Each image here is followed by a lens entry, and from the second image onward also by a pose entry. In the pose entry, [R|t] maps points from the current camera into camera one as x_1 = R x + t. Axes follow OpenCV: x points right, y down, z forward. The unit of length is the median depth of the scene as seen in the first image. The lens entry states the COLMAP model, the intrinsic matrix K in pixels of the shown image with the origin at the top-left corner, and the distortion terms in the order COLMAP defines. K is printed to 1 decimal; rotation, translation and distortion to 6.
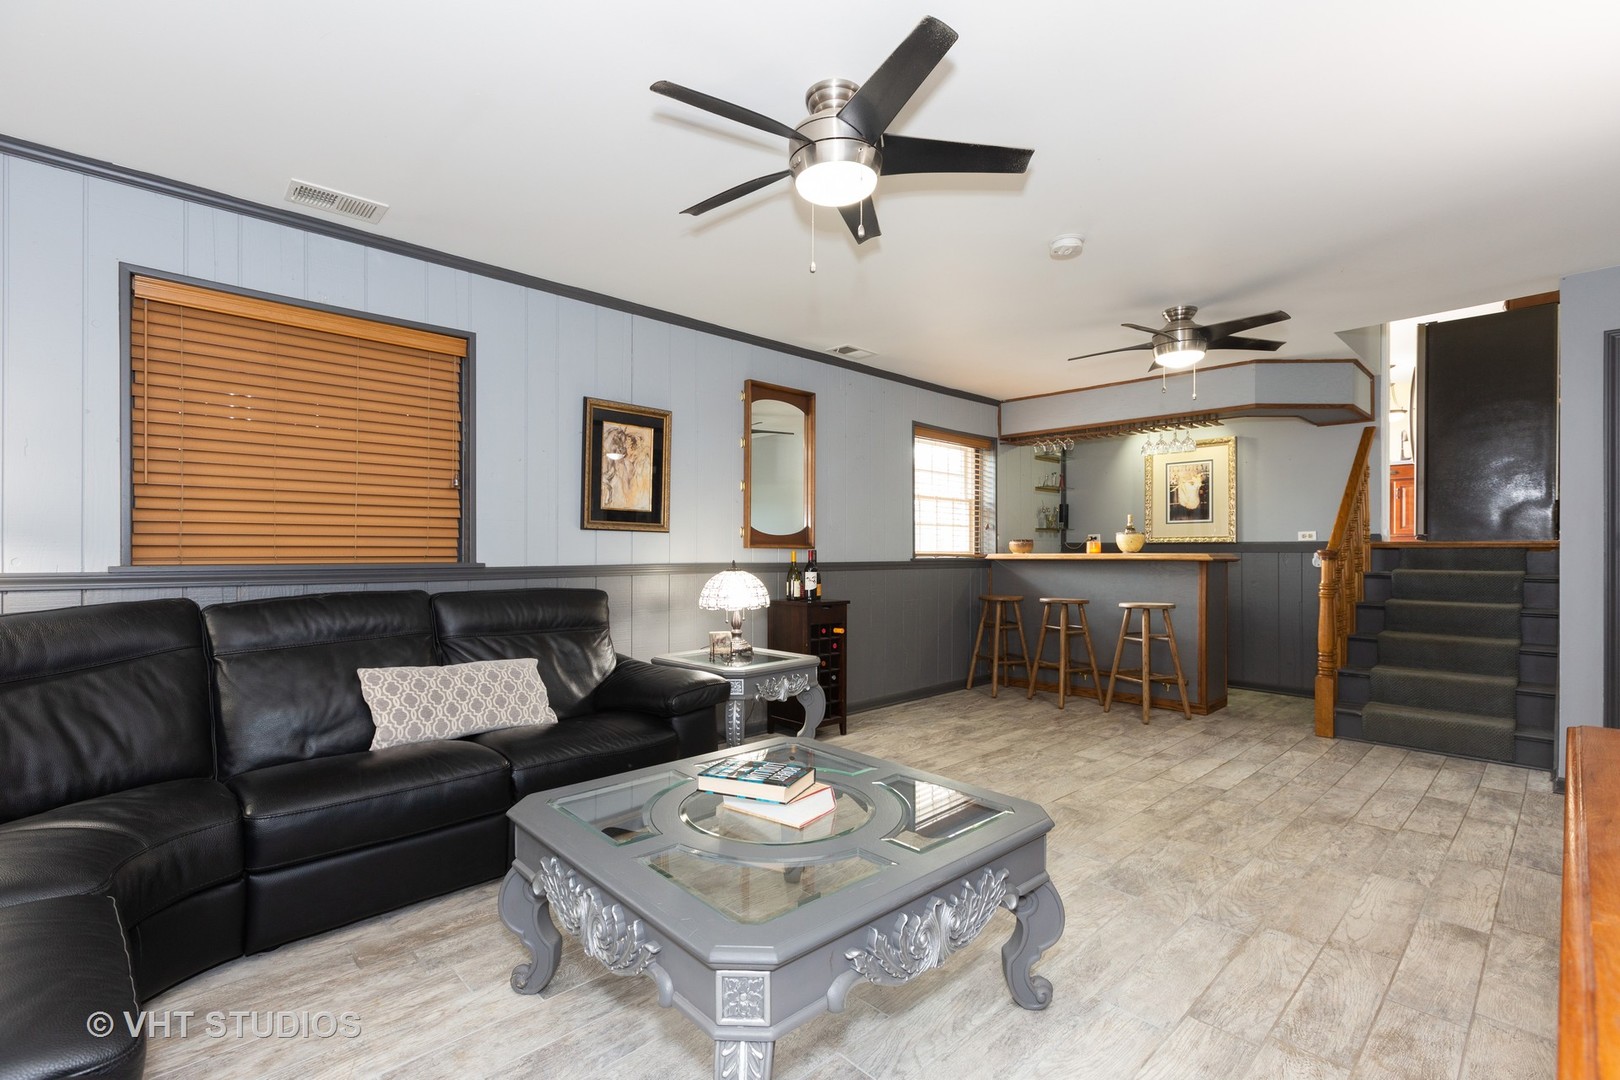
lens RADIAL K [[732.8, 0, 803.0], [0, 732.8, 546.9], [0, 0, 1]] dist [-0.002022, 0.001024]
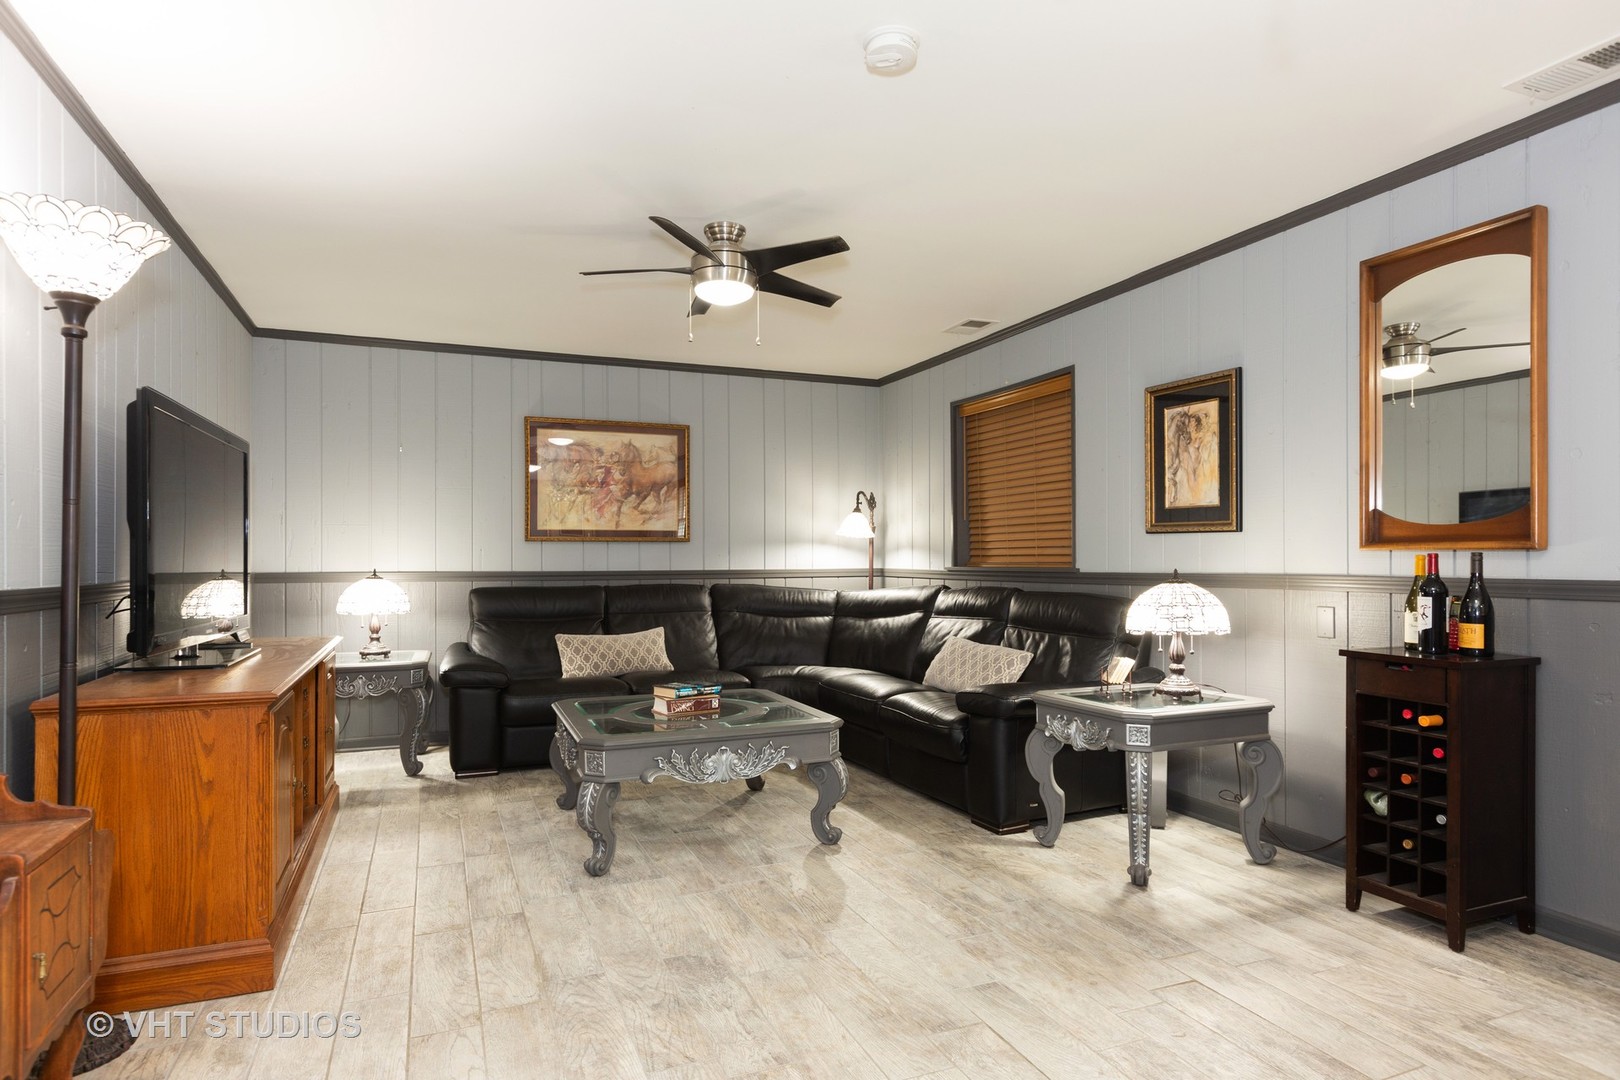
lens RADIAL K [[922.3, 0, 806.2], [0, 922.3, 549.4], [0, 0, 1]] dist [-0.000363, -0.000088]
pose [[-0.367378, -0.011411, -0.930002, 0.878577], [0.006754, 0.999866, -0.014937, 0.009629], [0.930047, -0.011769, -0.367251, 0.974547]]
